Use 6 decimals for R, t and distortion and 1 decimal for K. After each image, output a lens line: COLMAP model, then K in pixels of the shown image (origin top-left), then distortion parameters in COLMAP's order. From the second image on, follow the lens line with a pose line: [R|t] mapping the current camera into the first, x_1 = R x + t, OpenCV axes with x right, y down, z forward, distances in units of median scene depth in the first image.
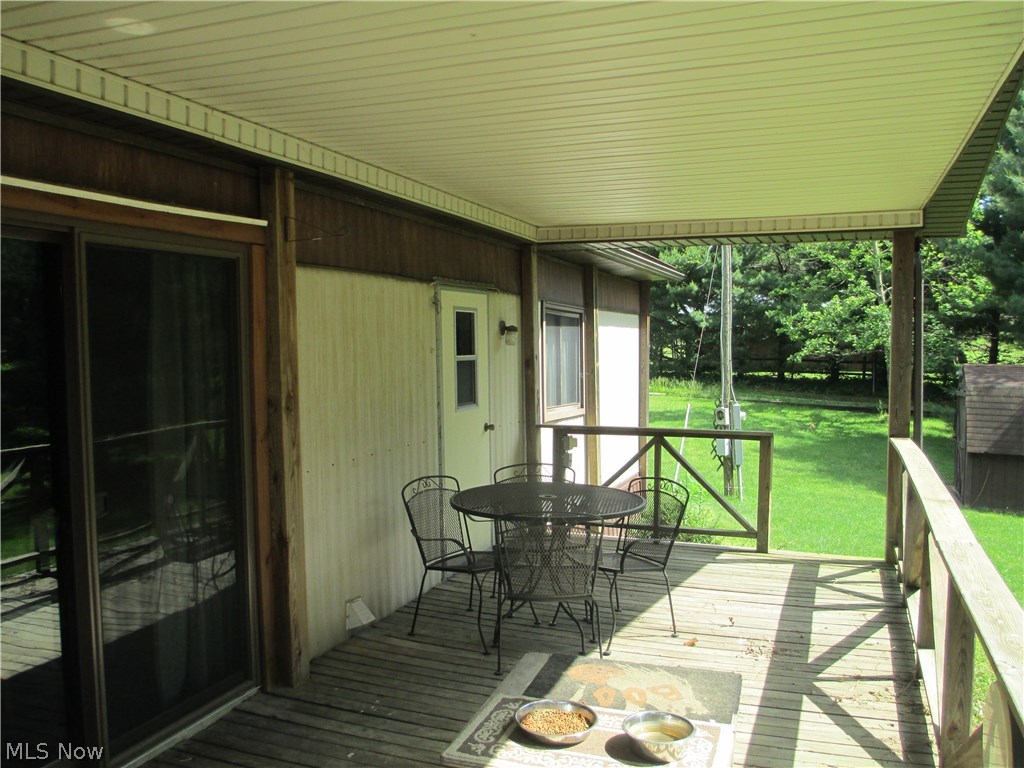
lens RADIAL K [[832.5, 0, 509.3], [0, 832.5, 411.8], [0, 0, 1]] dist [-0.009892, -0.005786]
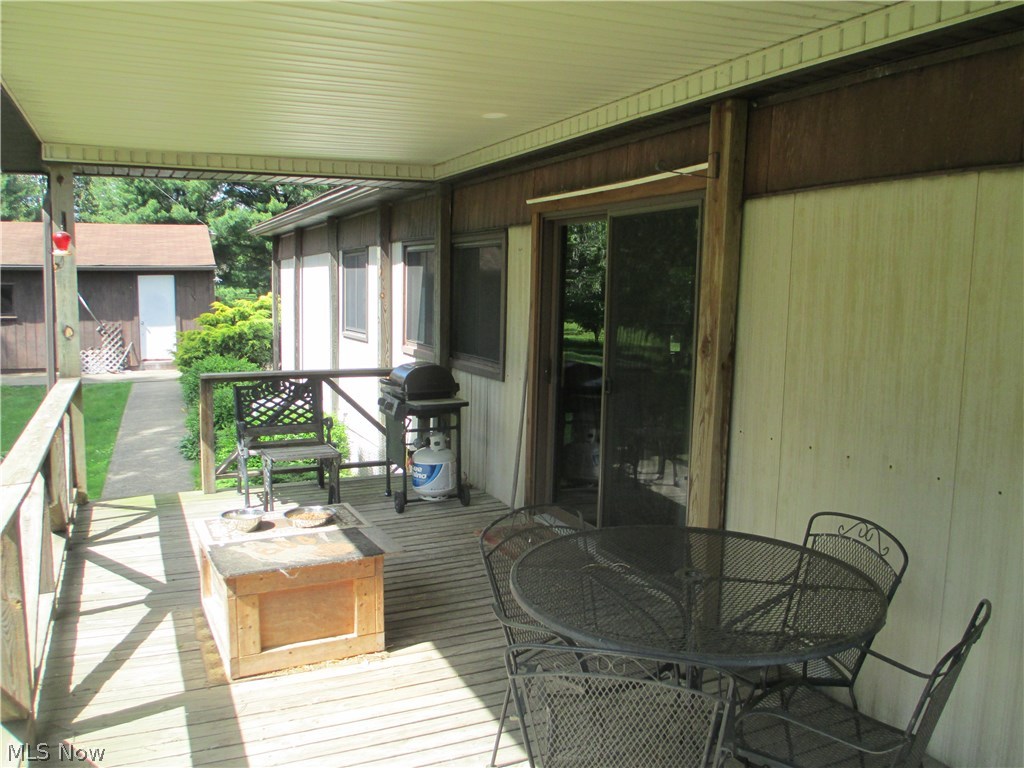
lens RADIAL K [[874.1, 0, 512.0], [0, 874.1, 384.0], [0, 0, 1]] dist [-0.005525, -0.001400]
pose [[-0.694959, 0.086607, -0.713815, 0.730587], [-0.064389, 0.981236, 0.181742, -0.162150], [0.716161, 0.172265, -0.676342, 1.792218]]
